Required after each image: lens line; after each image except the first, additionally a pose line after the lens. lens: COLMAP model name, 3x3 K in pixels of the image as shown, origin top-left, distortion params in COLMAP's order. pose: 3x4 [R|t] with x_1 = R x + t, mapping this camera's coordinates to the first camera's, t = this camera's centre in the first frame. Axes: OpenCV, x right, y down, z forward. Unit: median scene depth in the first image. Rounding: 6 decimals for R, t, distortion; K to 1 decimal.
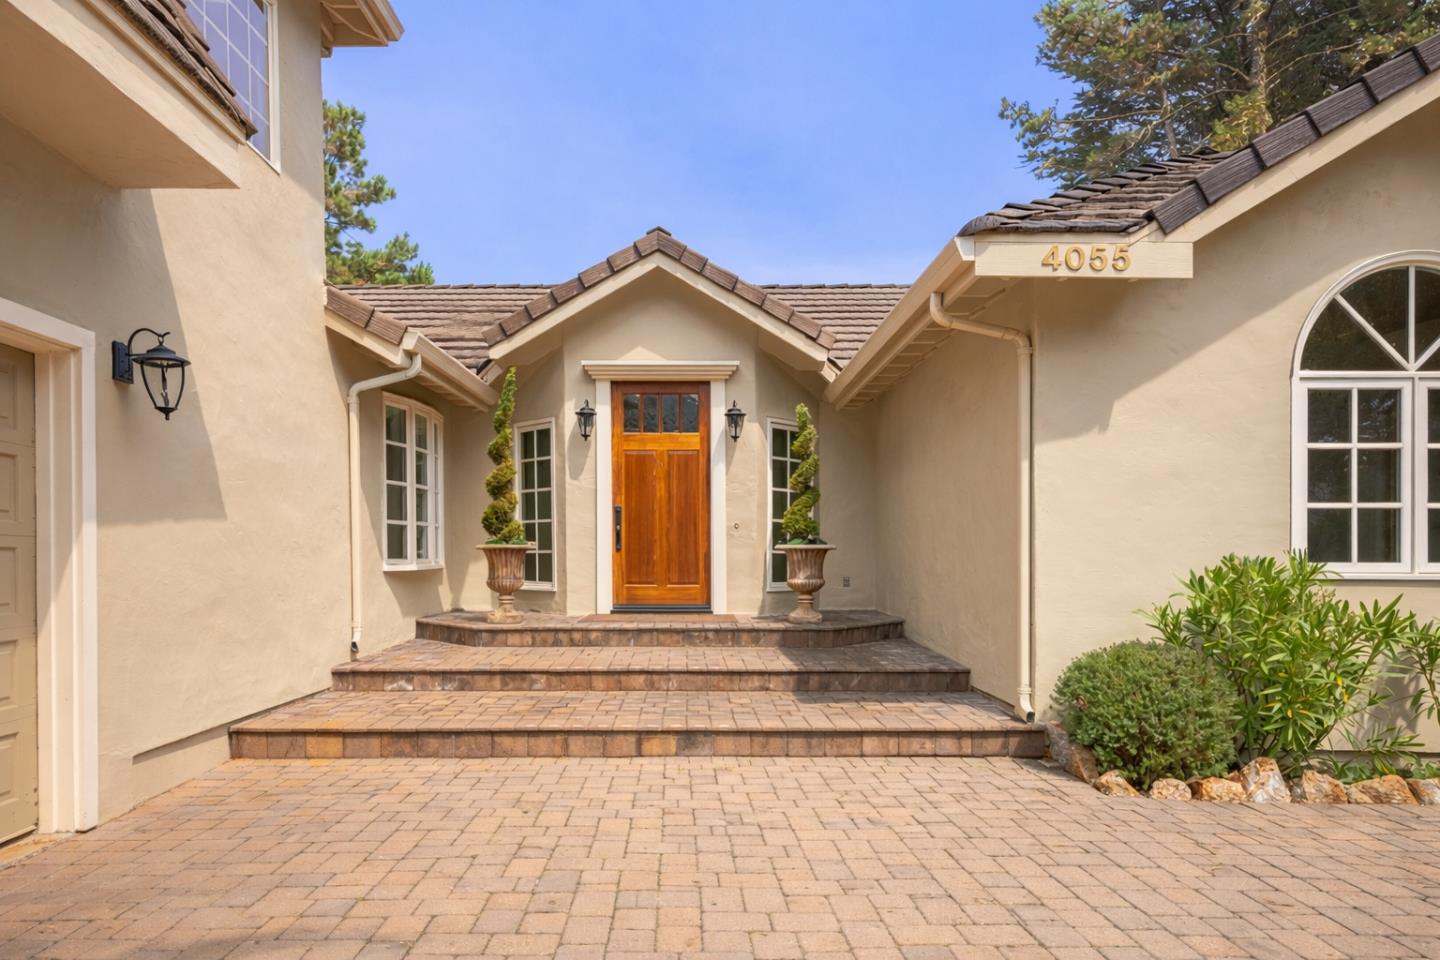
lens RADIAL K [[845.5, 0, 716.5], [0, 845.5, 545.7], [0, 0, 1]] dist [0.029712, 0.000149]
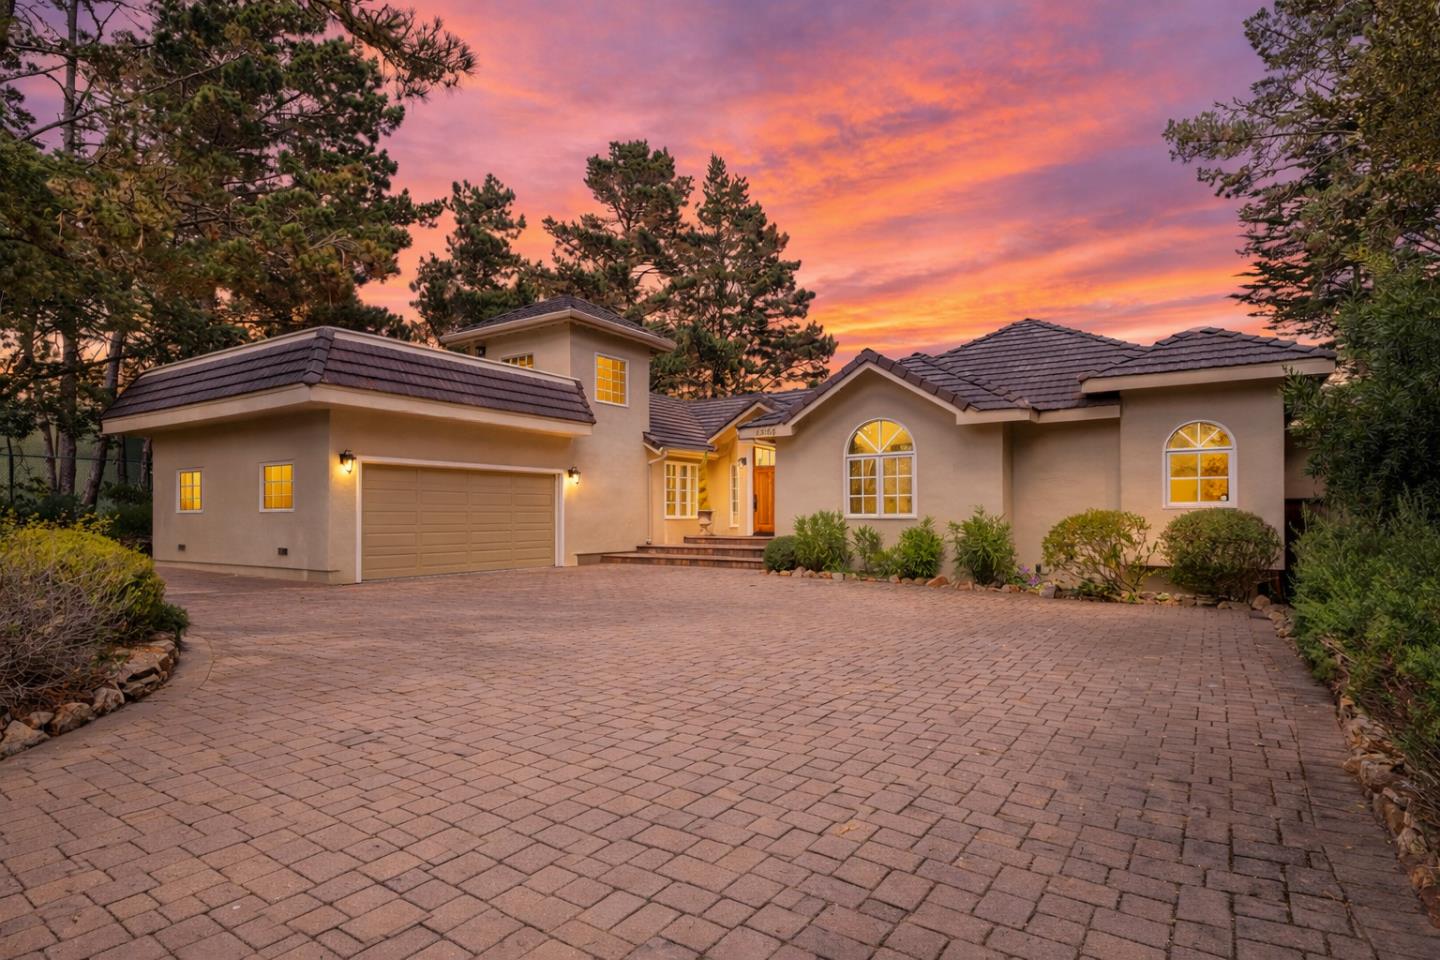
lens RADIAL K [[747.1, 0, 720.0], [0, 747.1, 480.0], [0, 0, 1]] dist [-0.000591, -0.000114]
pose [[0.814302, -0.021680, -0.580037, 1.728143], [-0.004783, 0.999018, -0.044055, 0.017726], [0.580422, 0.038649, 0.813398, -1.432404]]
